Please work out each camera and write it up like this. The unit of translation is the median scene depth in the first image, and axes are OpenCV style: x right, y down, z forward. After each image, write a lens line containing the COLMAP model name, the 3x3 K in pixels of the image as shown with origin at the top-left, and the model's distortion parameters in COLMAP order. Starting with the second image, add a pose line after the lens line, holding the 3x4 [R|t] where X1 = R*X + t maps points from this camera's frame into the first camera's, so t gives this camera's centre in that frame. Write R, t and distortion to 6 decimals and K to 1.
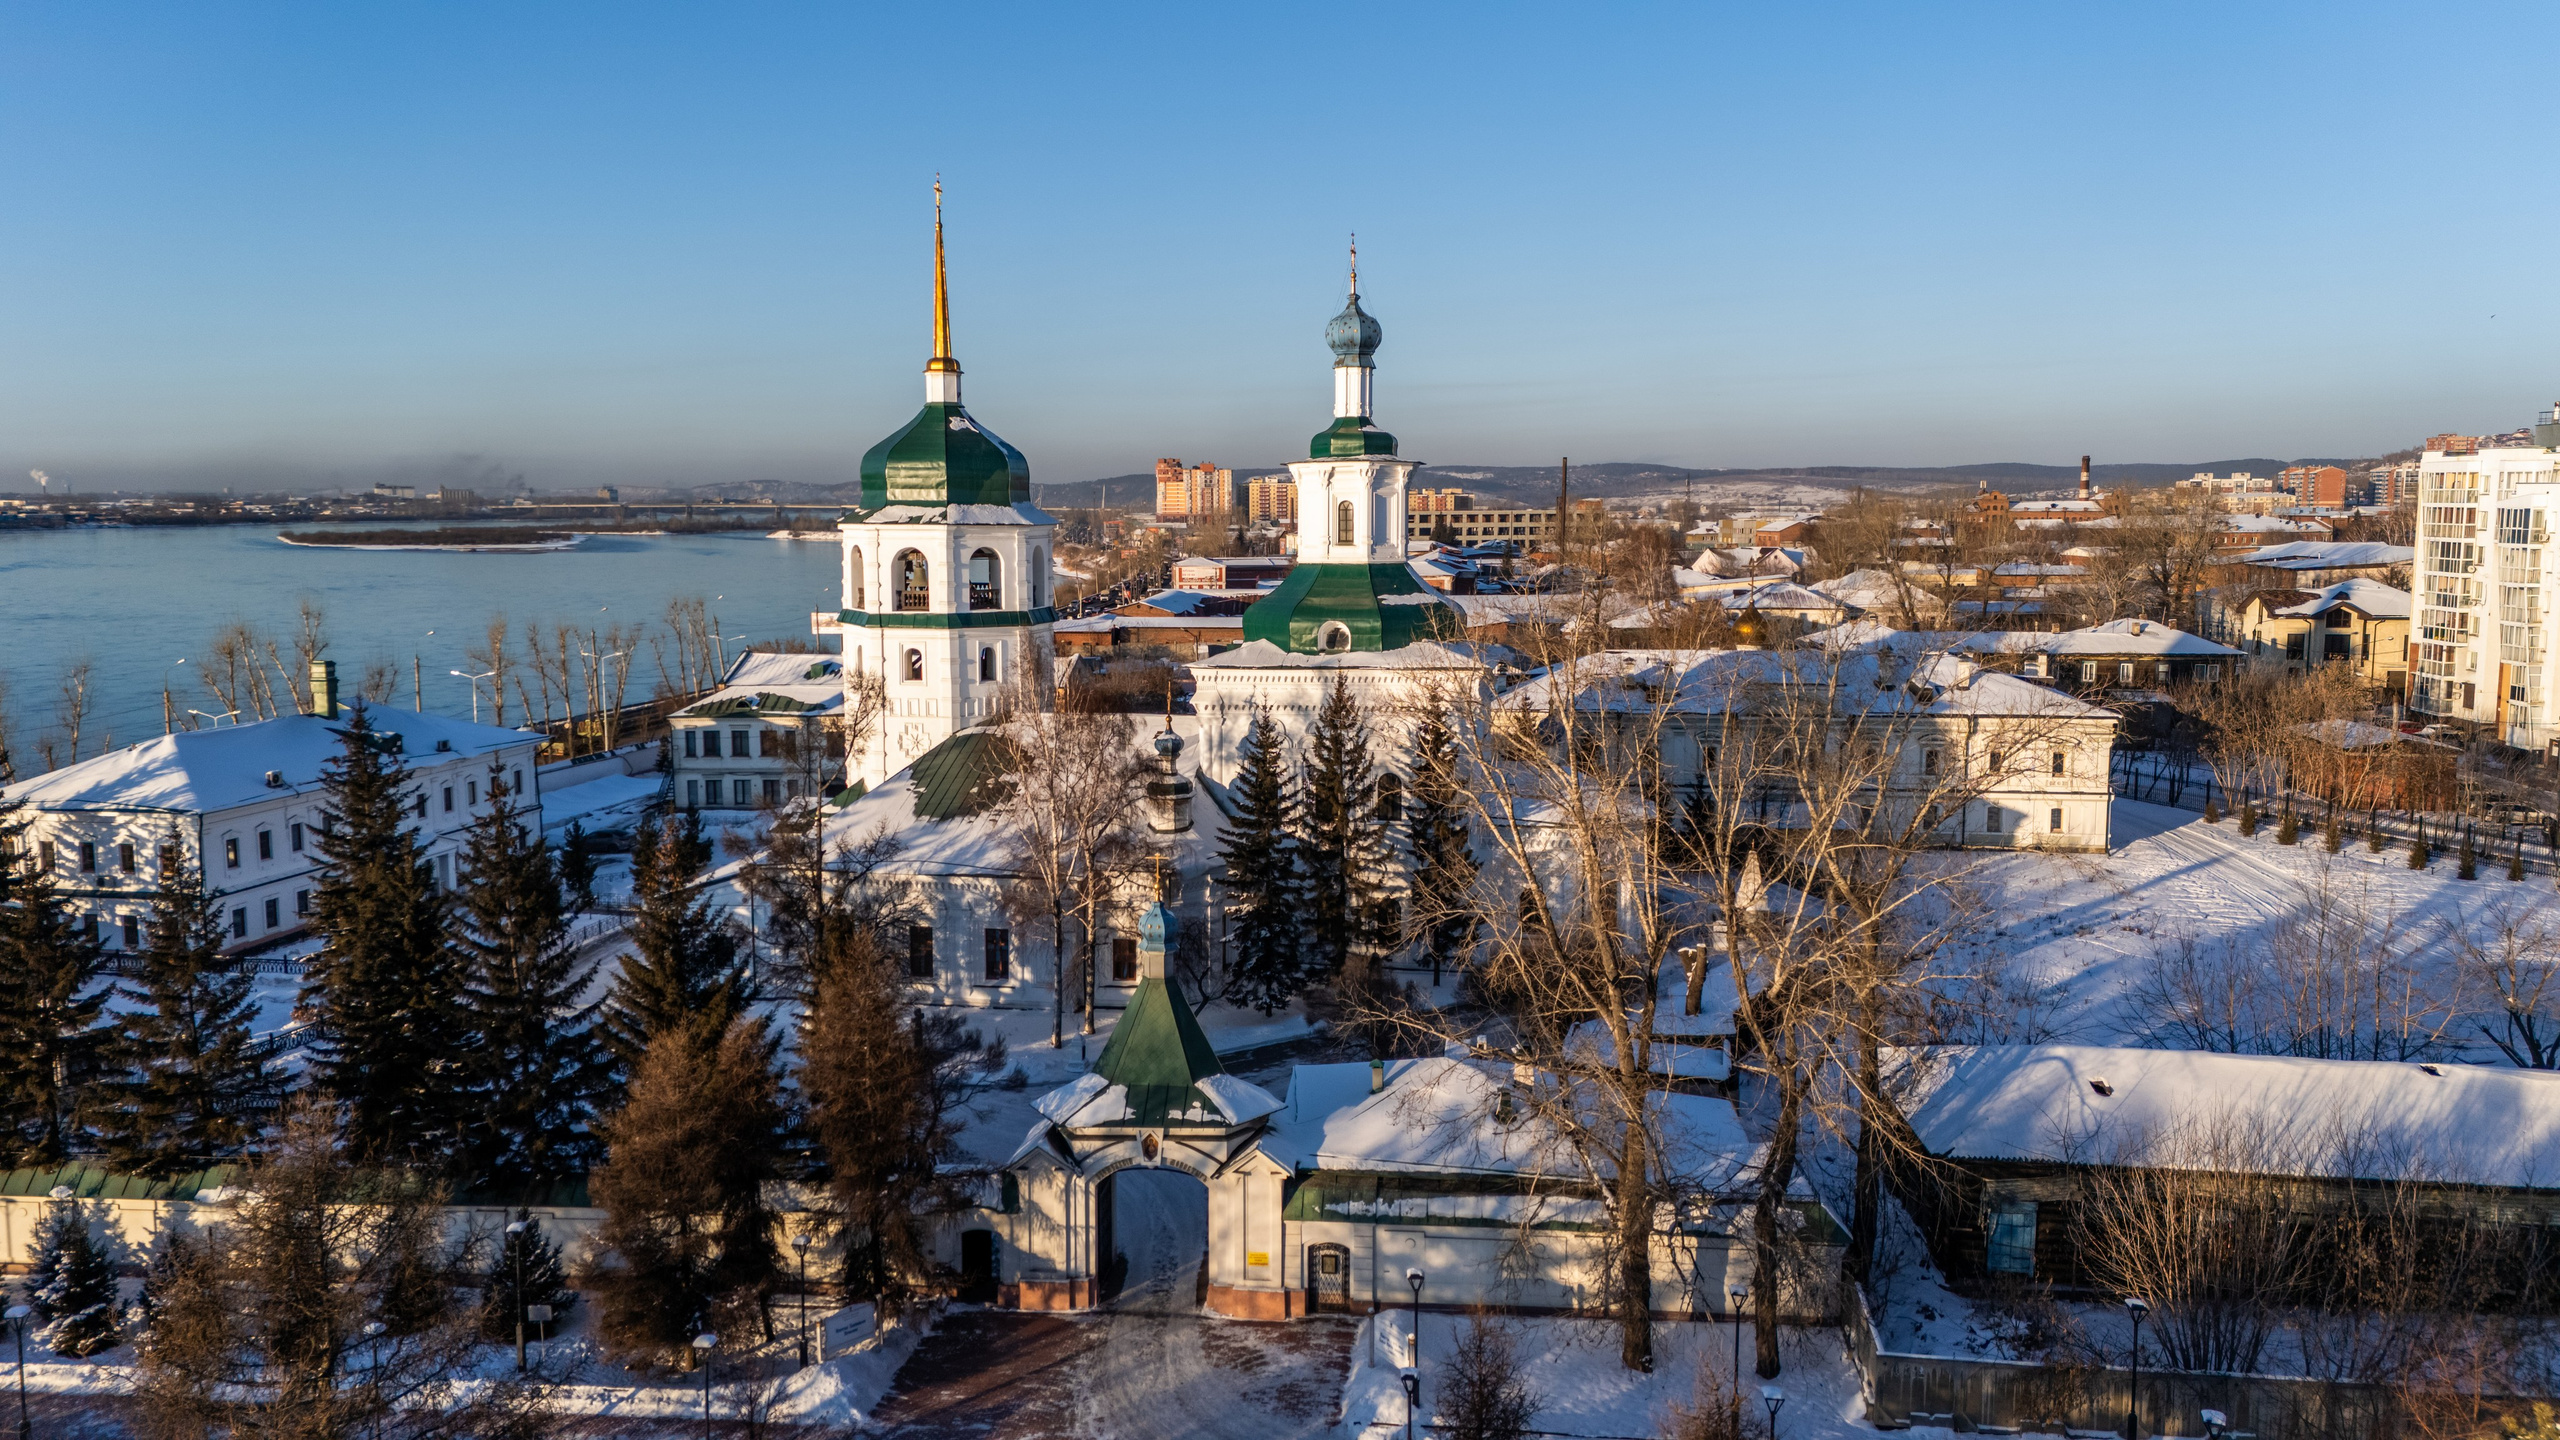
lens RADIAL K [[1872.0, 0, 1280.0], [0, 1872.0, 720.0], [0, 0, 1]] dist [0.099727, -0.093781]
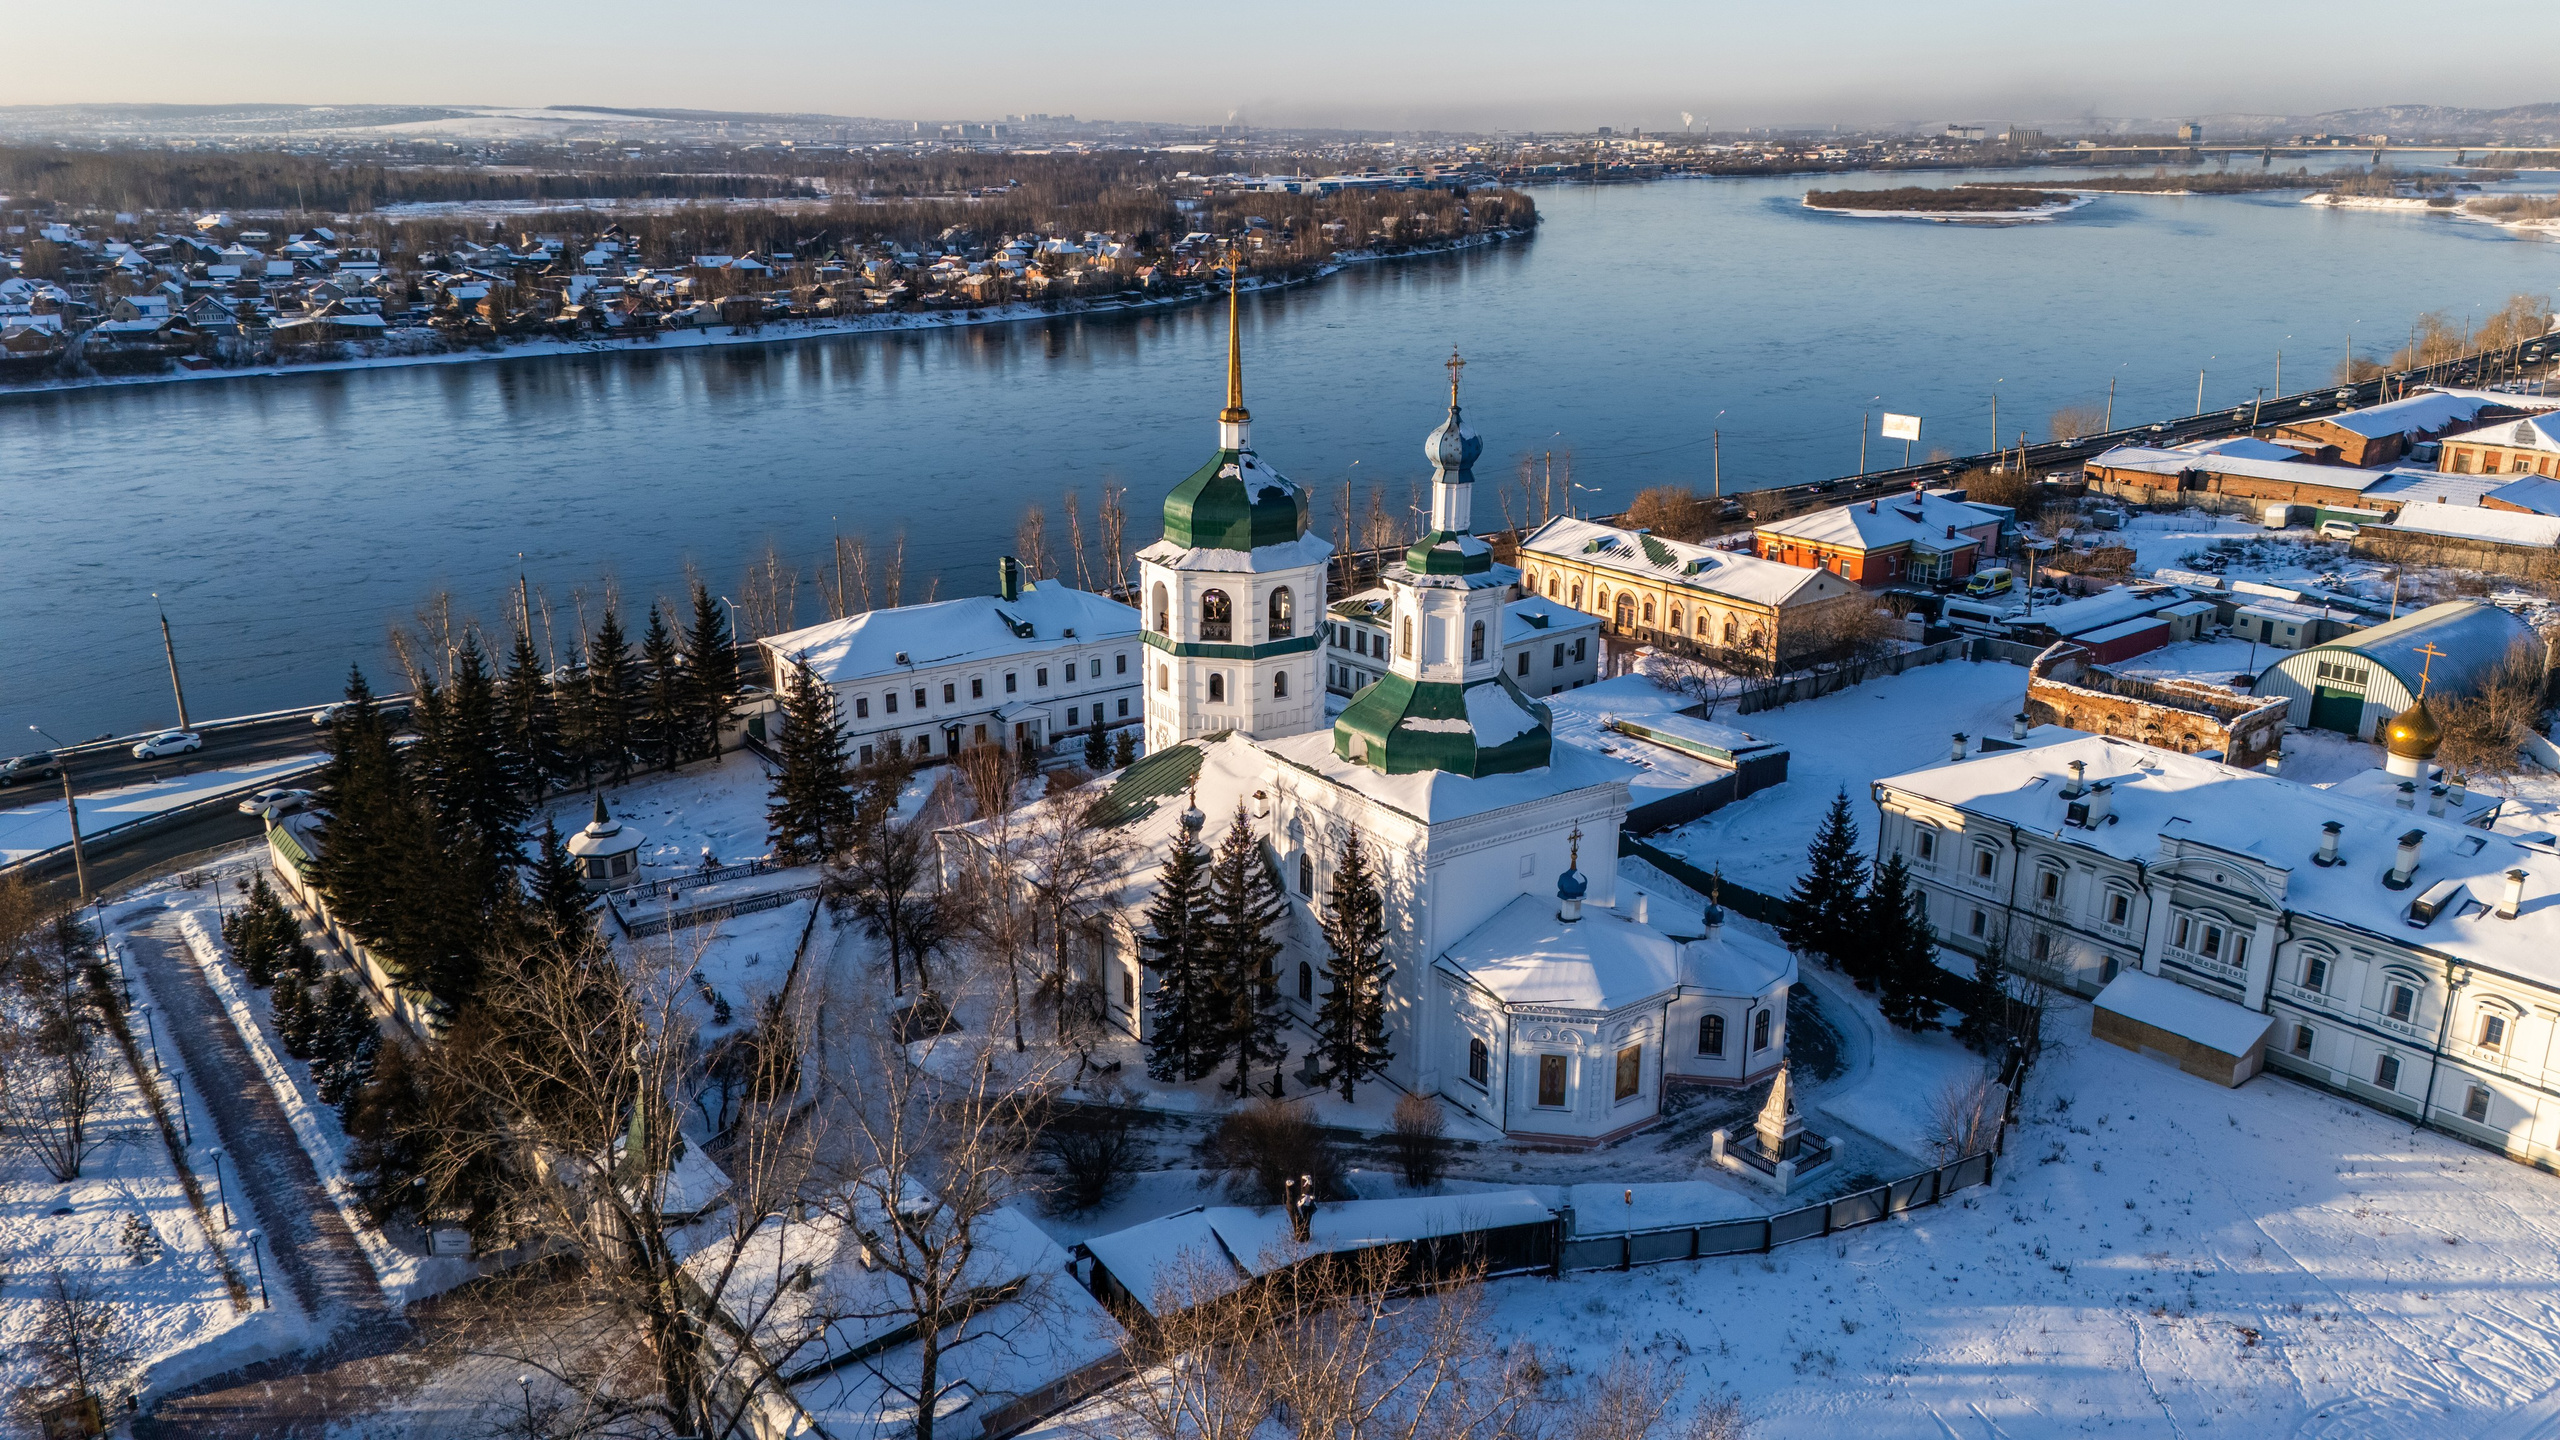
lens RADIAL K [[1872.0, 0, 1280.0], [0, 1872.0, 720.0], [0, 0, 1]] dist [0.099727, -0.093781]
pose [[0.702992, 0.215882, -0.677641, 0.588550], [-0.084309, 0.971394, 0.222002, -0.242260], [0.706183, -0.098934, 0.701083, 0.205260]]
